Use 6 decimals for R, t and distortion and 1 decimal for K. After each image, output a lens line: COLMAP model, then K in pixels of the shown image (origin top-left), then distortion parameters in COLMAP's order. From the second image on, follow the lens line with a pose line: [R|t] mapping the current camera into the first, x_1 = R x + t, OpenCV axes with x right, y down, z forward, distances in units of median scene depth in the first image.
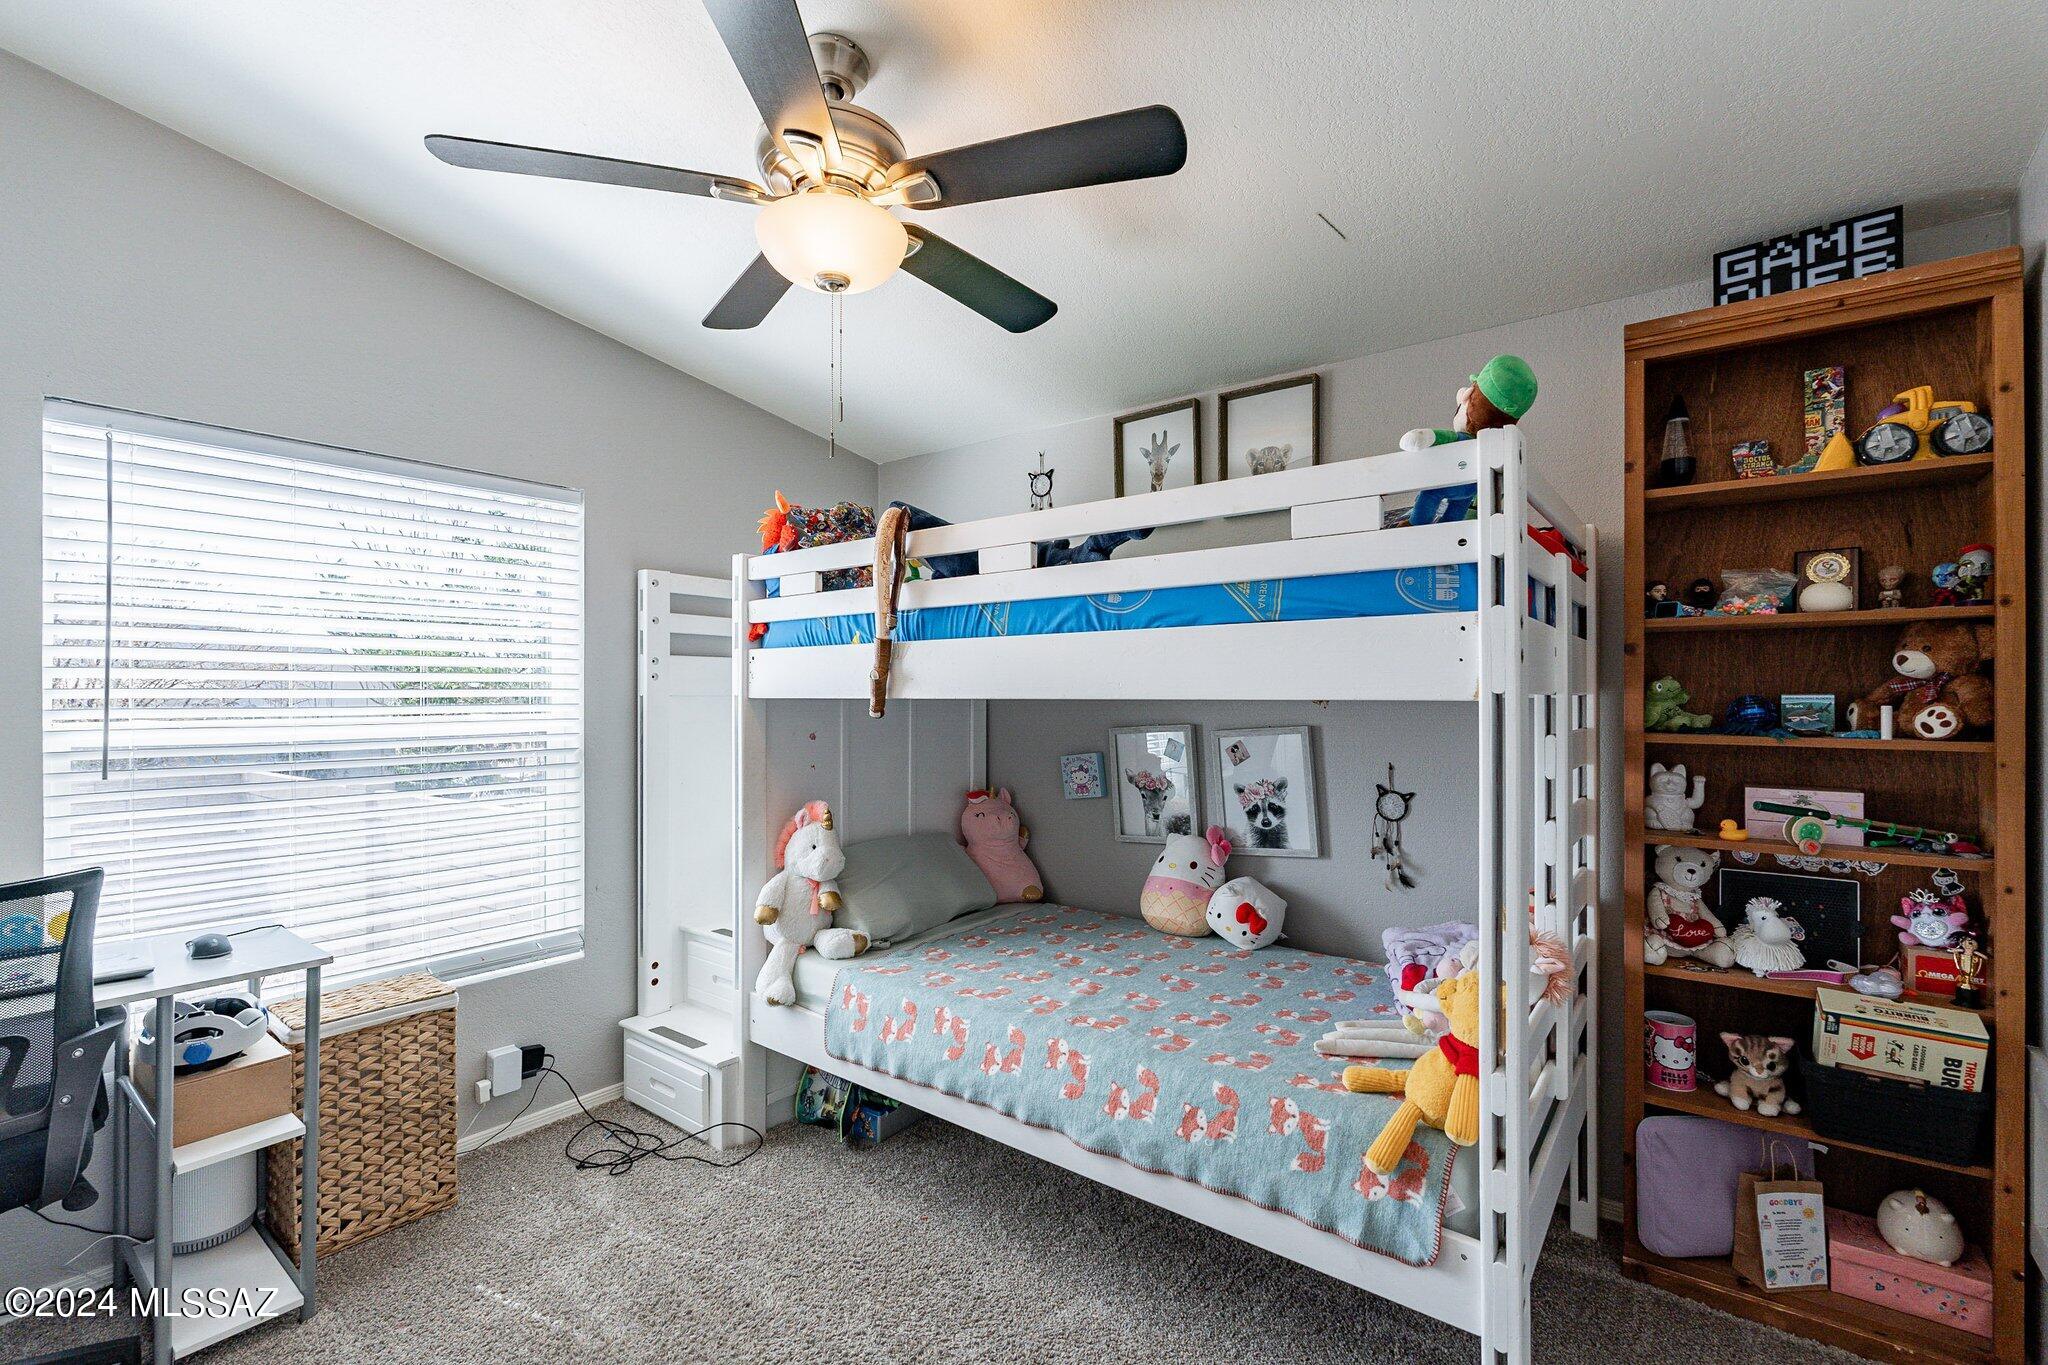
lens RADIAL K [[914.3, 0, 1026.0], [0, 914.3, 676.1], [0, 0, 1]] dist [-0.006601, 0.001296]
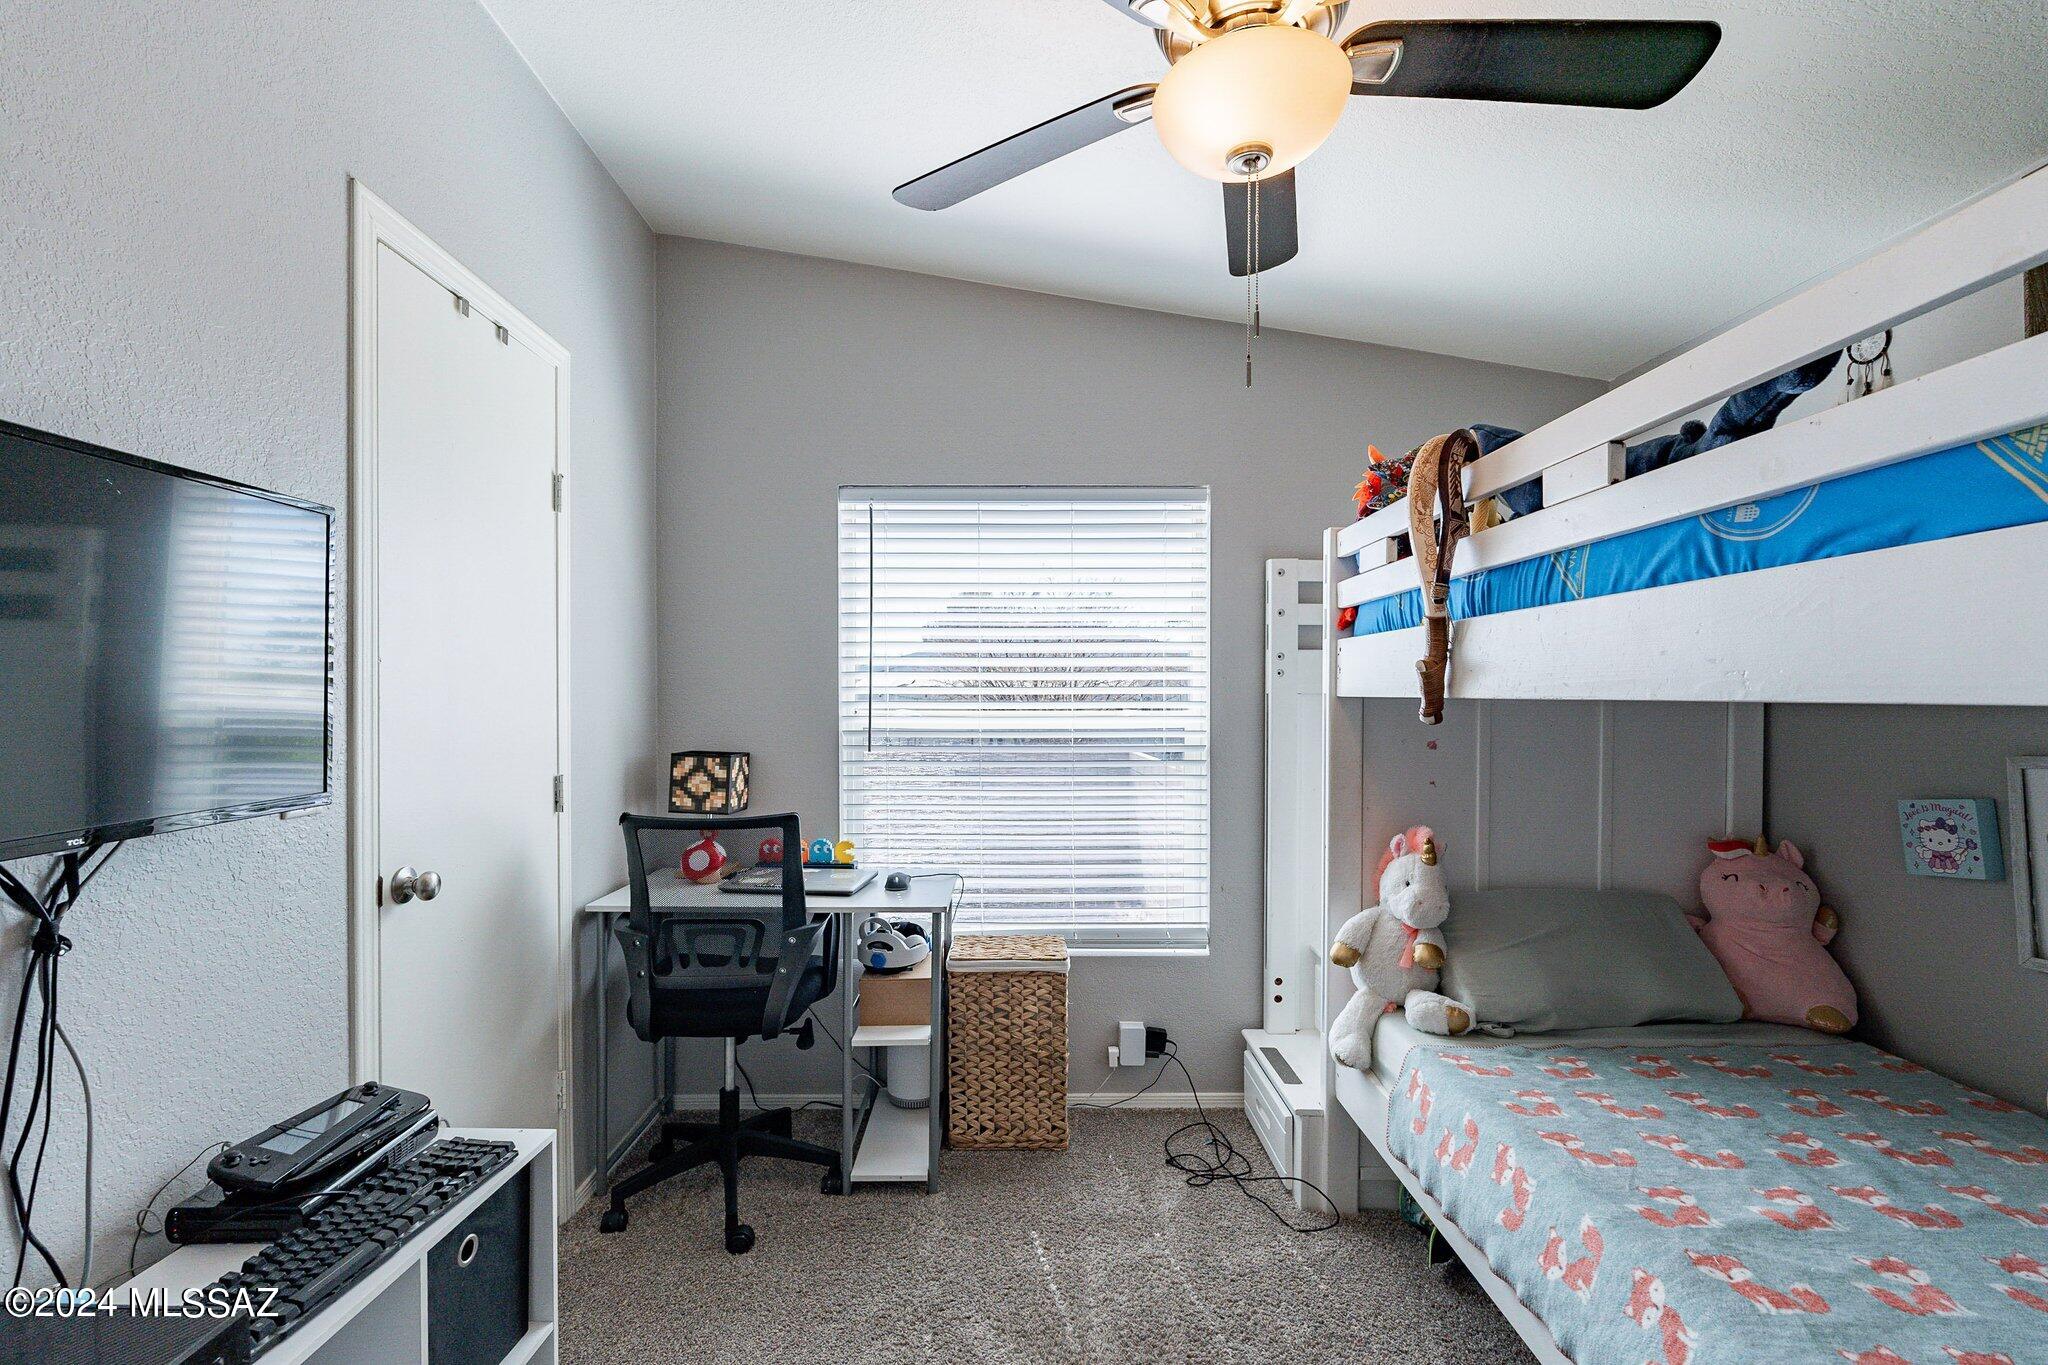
lens RADIAL K [[914.3, 0, 1009.7], [0, 914.3, 692.9], [0, 0, 1]] dist [-0.006601, 0.001296]
pose [[0.607501, 0.002512, -0.794315, 0.204293], [0.013760, 0.999812, 0.013686, 0.005481], [0.794200, -0.019244, 0.607352, 0.263224]]
